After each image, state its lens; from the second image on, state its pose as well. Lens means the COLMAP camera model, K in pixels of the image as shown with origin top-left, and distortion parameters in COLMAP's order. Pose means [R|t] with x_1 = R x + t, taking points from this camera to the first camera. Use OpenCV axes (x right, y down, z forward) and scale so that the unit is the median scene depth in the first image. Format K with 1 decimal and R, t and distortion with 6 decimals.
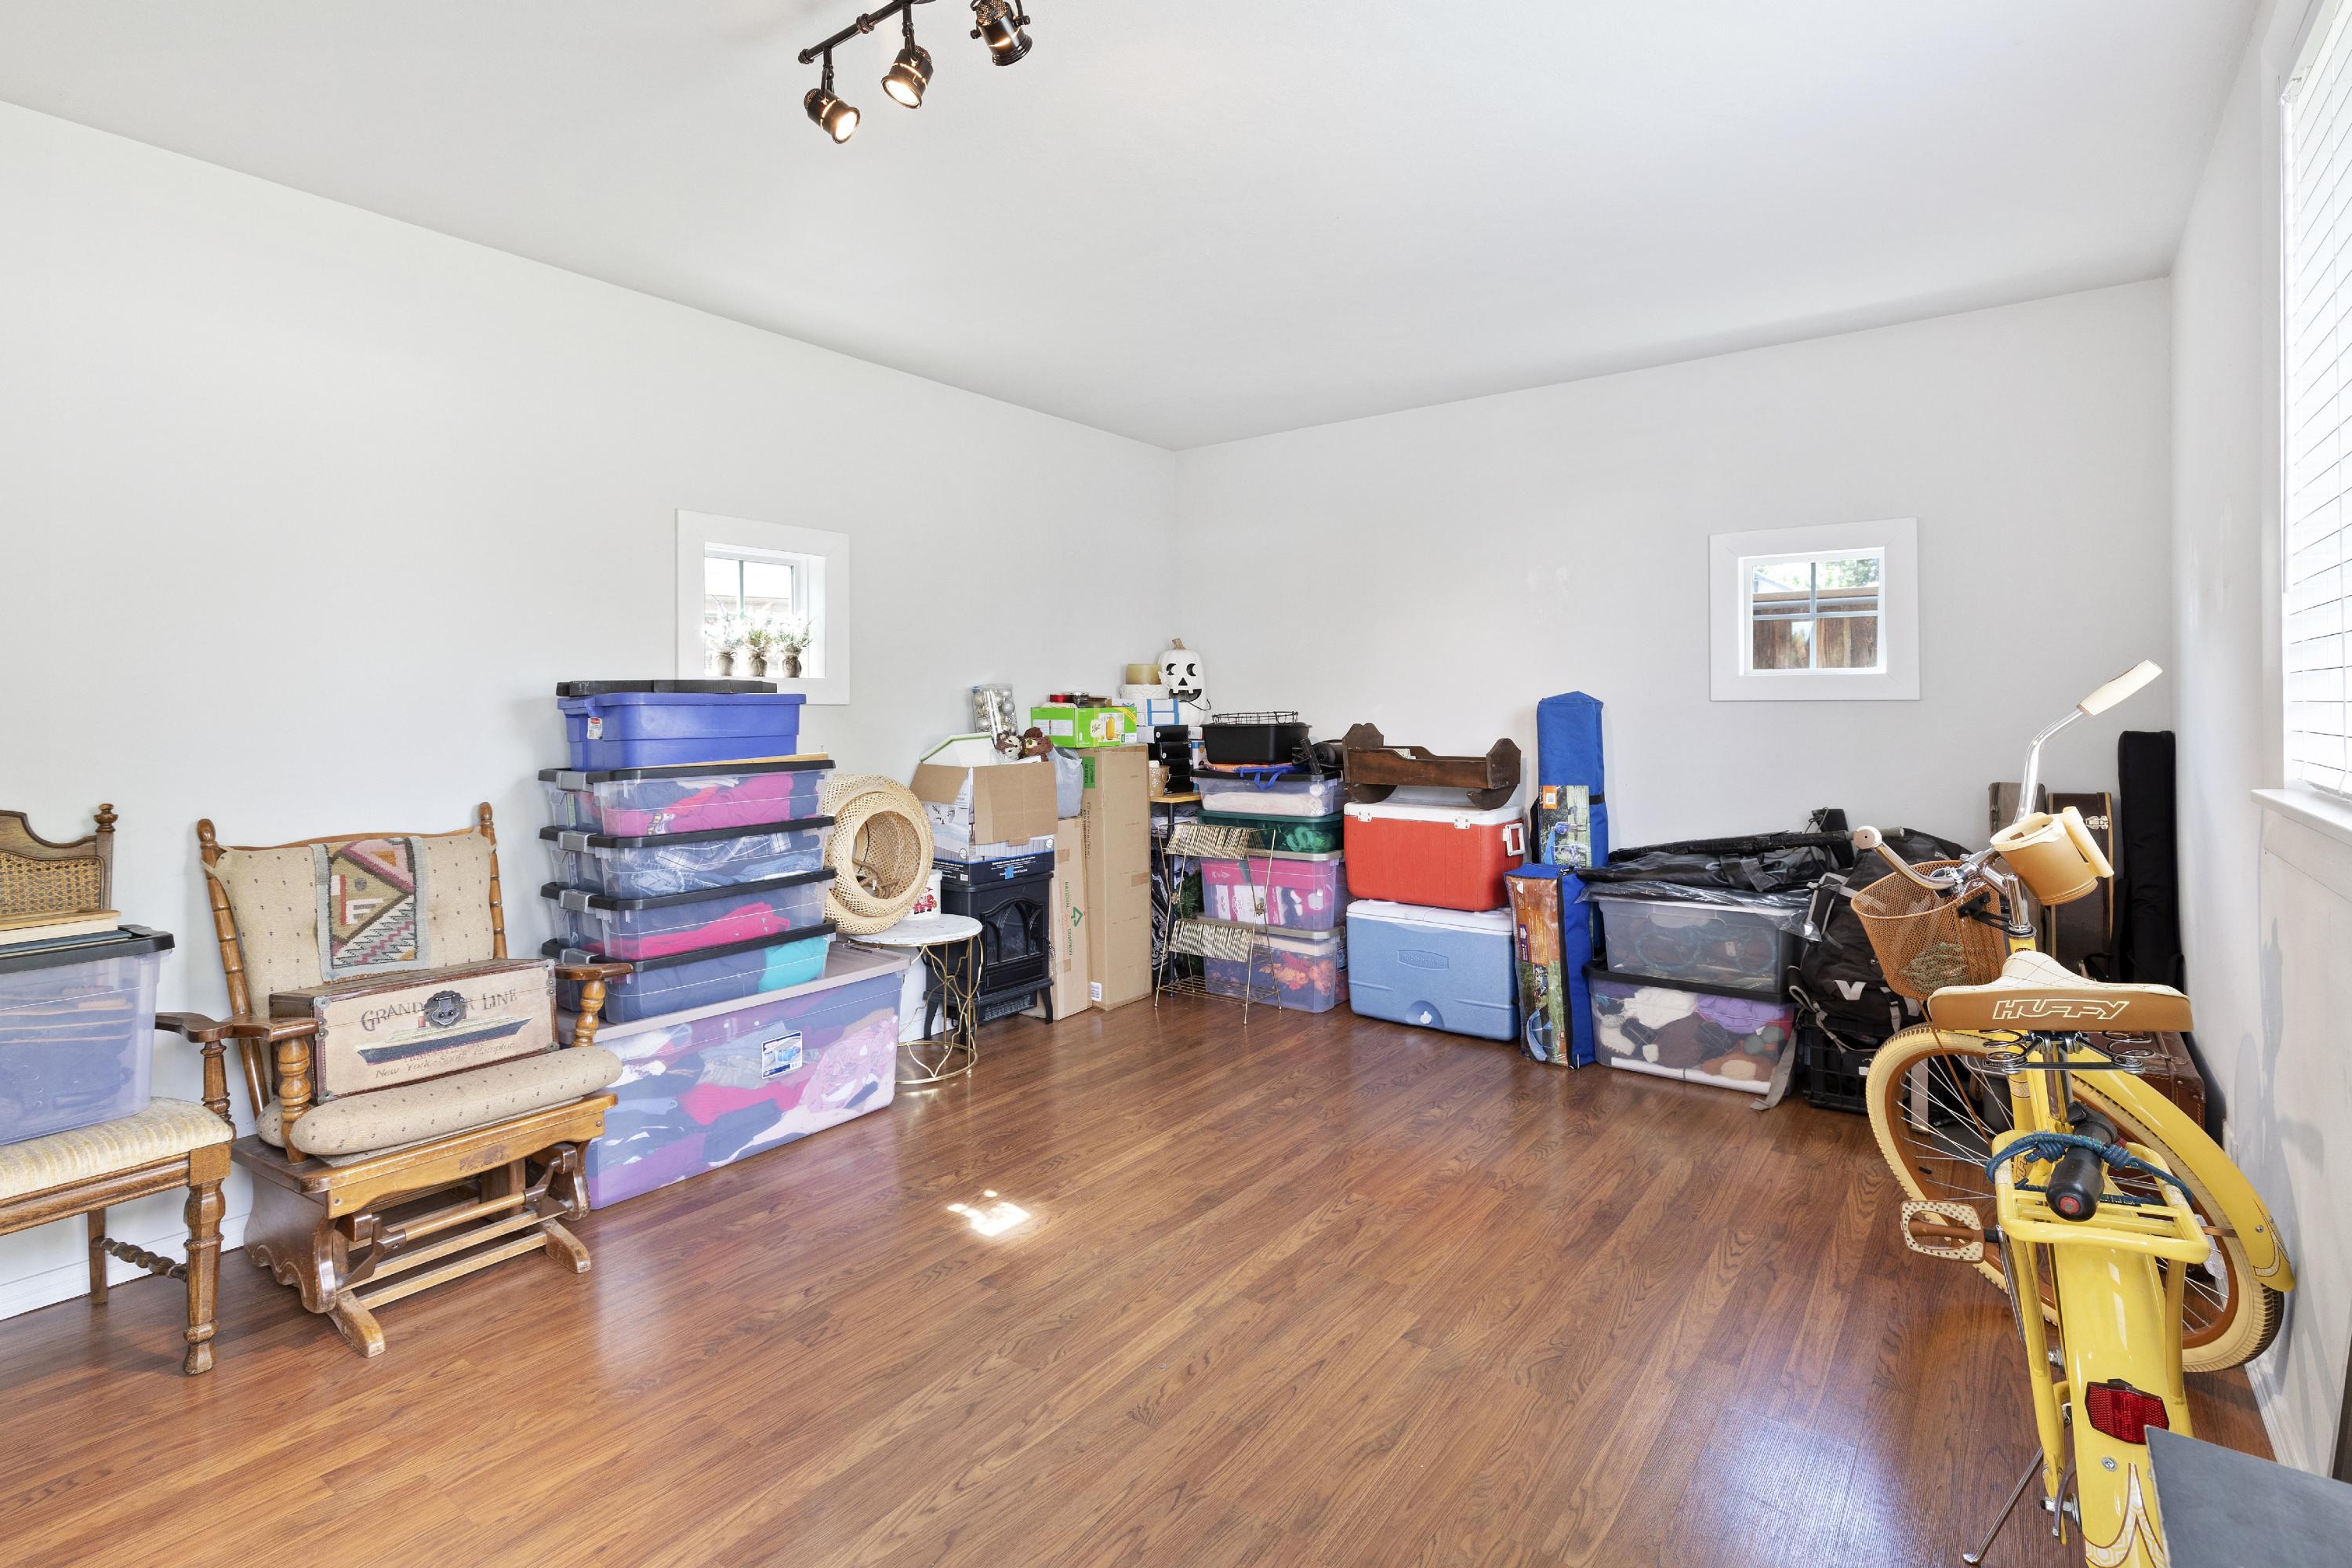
lens RADIAL K [[1064.0, 0, 1181.6], [0, 1064.0, 736.8], [0, 0, 1]] dist [0.001373, -0.000044]
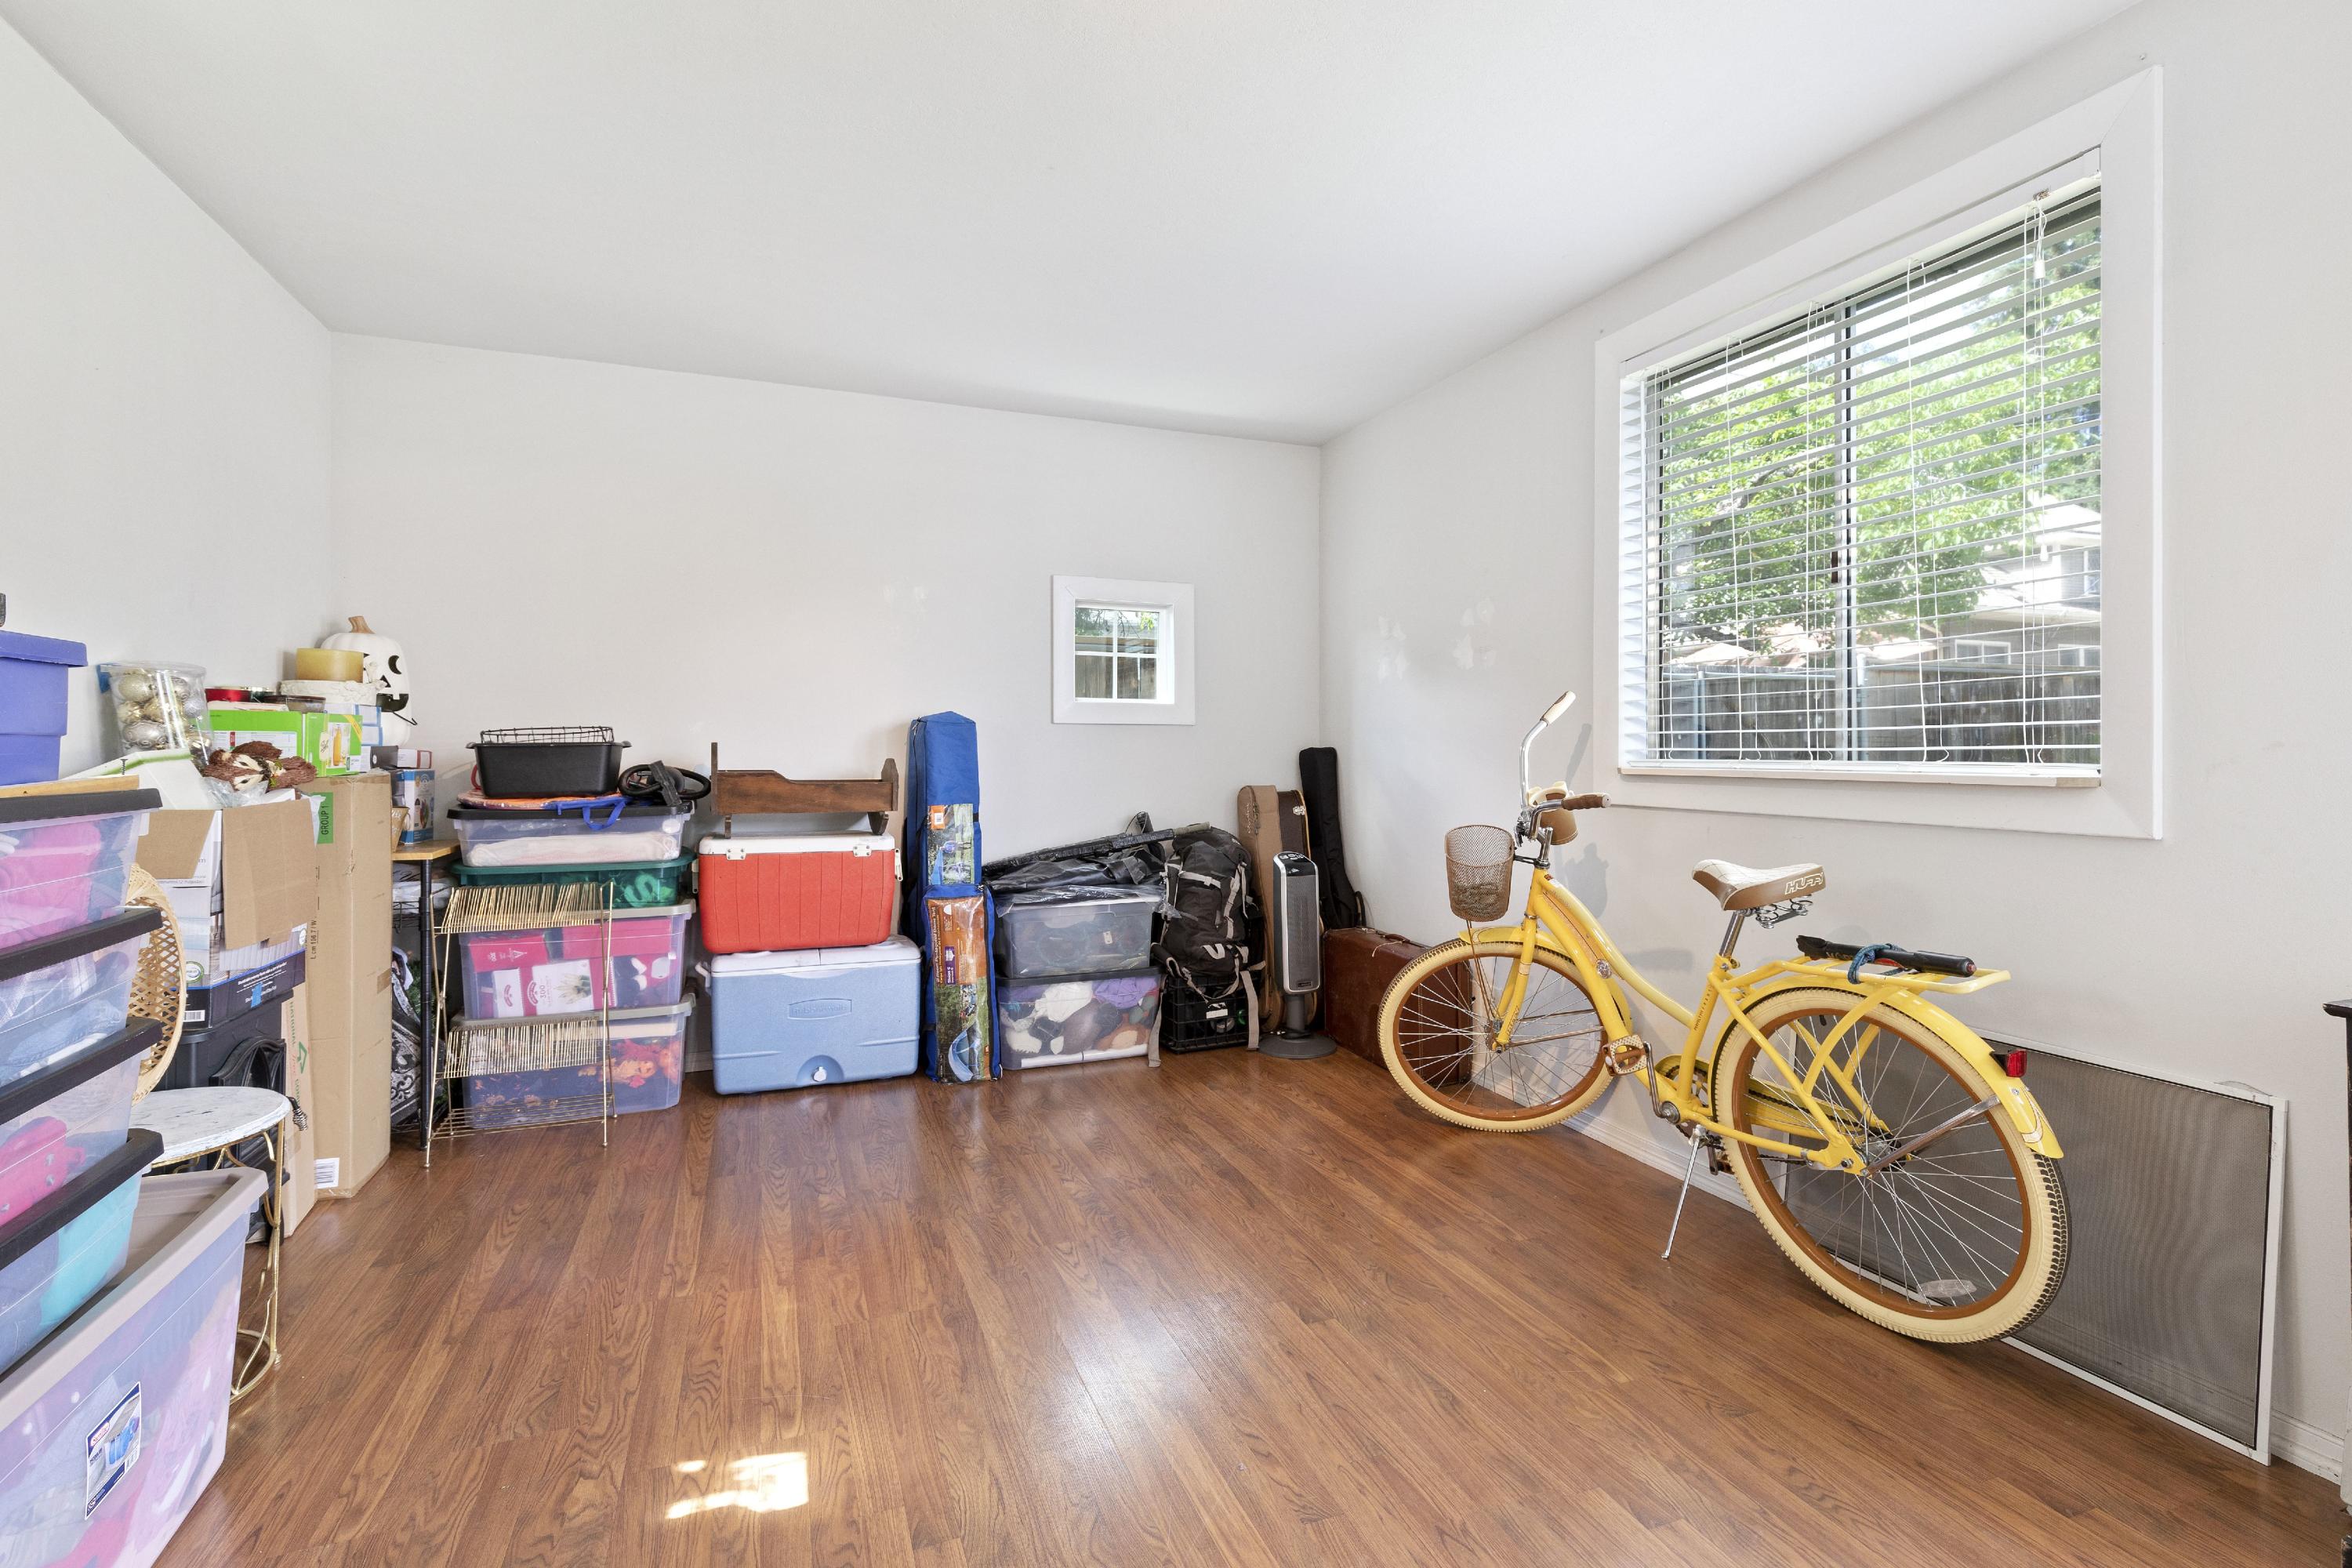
lens RADIAL K [[1063.1, 0, 1178.2], [0, 1063.1, 773.7], [0, 0, 1]] dist [0.001299, 0.000252]
pose [[0.551671, -0.015788, 0.833912, -0.342046], [0.019485, 0.999792, 0.006038, 0.014464], [-0.833834, 0.012918, 0.551864, 0.259751]]
